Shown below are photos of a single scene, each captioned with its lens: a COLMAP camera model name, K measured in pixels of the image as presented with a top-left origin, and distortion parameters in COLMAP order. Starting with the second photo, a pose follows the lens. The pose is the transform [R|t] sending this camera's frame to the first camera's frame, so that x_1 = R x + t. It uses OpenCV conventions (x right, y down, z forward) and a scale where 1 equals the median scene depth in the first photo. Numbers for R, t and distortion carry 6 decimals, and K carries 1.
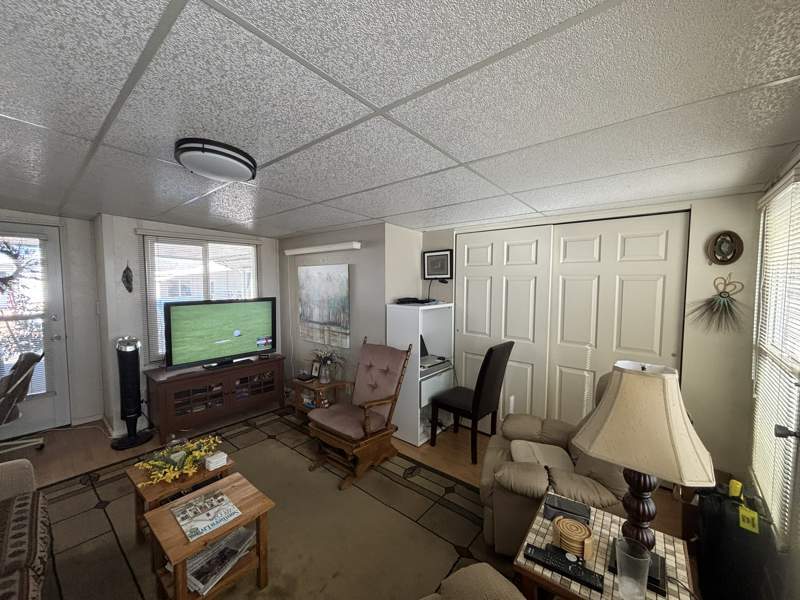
lens RADIAL K [[321.9, 0, 397.0], [0, 321.9, 300.3], [0, 0, 1]] dist [-0.001409, -0.000639]
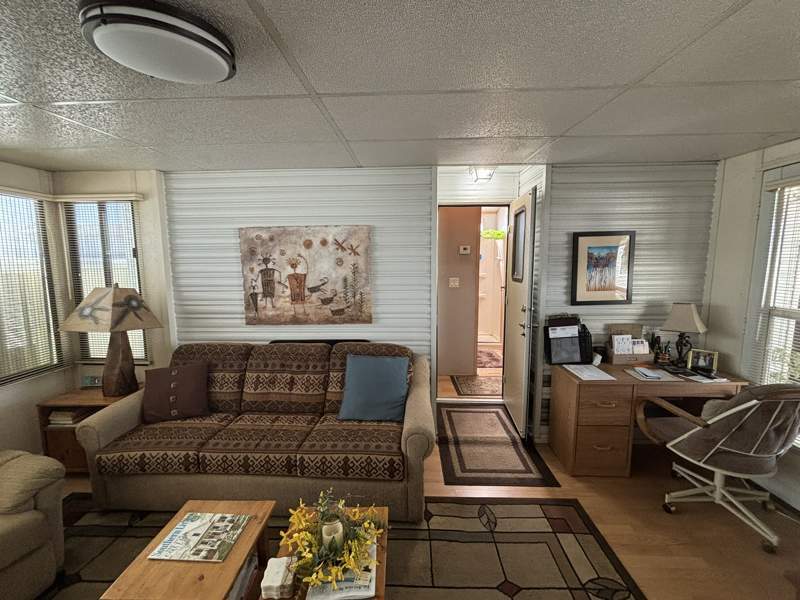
lens RADIAL K [[323.3, 0, 398.8], [0, 323.3, 300.1], [0, 0, 1]] dist [0.003635, -0.000159]
pose [[-0.782518, 0.077838, -0.617743, -0.260387], [-0.032290, 0.985746, 0.165112, -0.050732], [0.621790, 0.149150, -0.768851, 0.942781]]
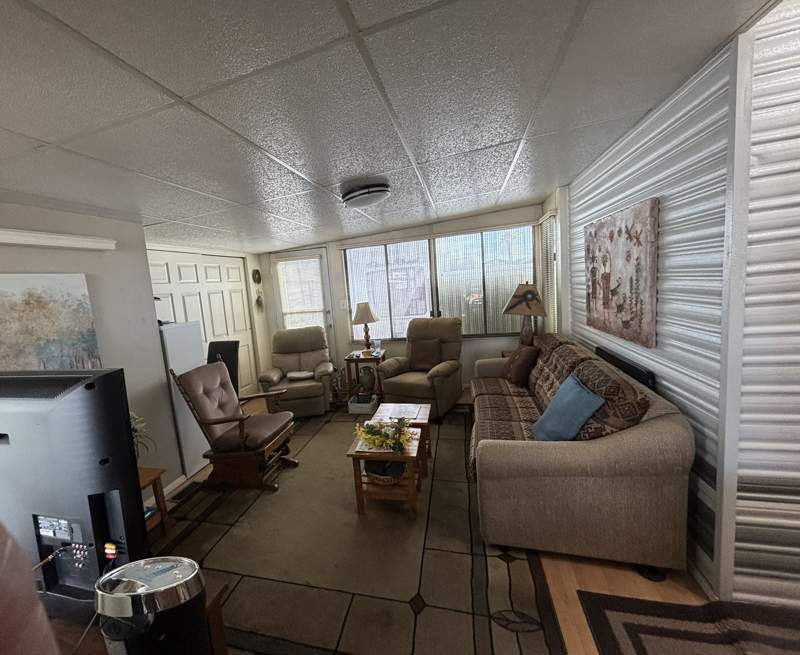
lens RADIAL K [[357.6, 0, 360.0], [0, 357.6, 328.3], [0, 0, 1]] dist [-0.000773, -0.000227]
pose [[-0.410218, -0.074087, 0.908973, -1.102077], [0.143756, 0.978981, 0.144671, -0.043071], [-0.900586, 0.190017, -0.390946, 0.944442]]
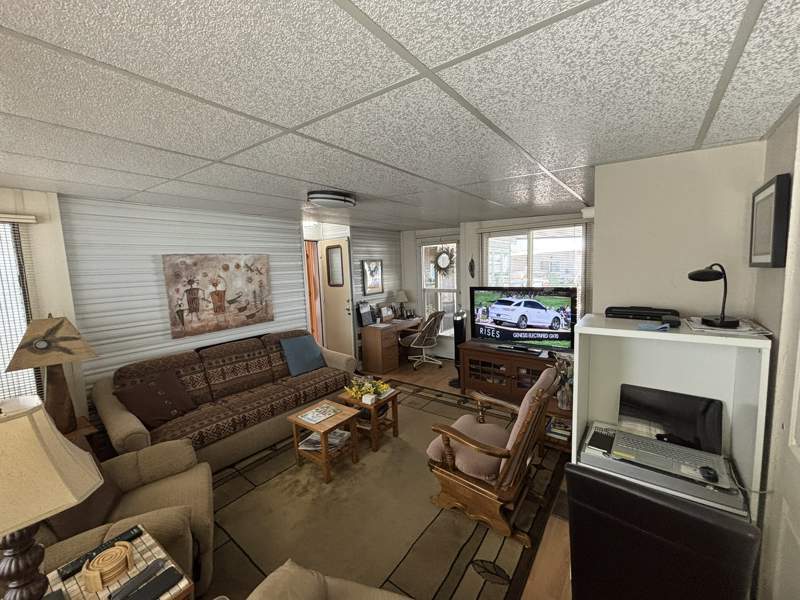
lens RADIAL K [[320.1, 0, 397.0], [0, 320.1, 299.2], [0, 0, 1]] dist [-0.007984, 0.000060]
pose [[0.049577, 0.098656, -0.993886, 0.530778], [-0.024759, 0.994925, 0.097524, -0.061737], [0.998463, 0.019772, 0.051768, 0.656419]]
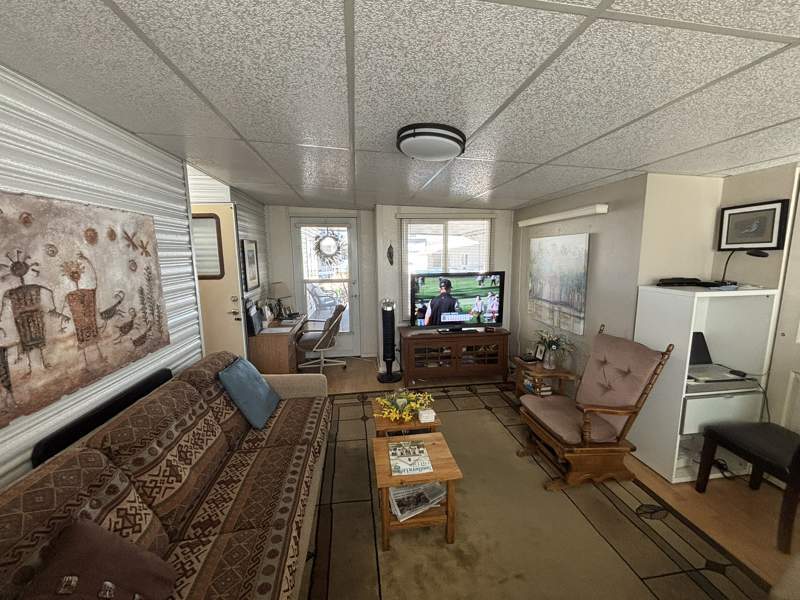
lens RADIAL K [[321.9, 0, 397.0], [0, 321.9, 300.3], [0, 0, 1]] dist [-0.001409, -0.000639]
pose [[0.738778, 0.087258, -0.668276, 0.055909], [-0.027742, 0.994680, 0.099208, -0.012692], [0.673377, -0.054754, 0.737269, 0.066988]]
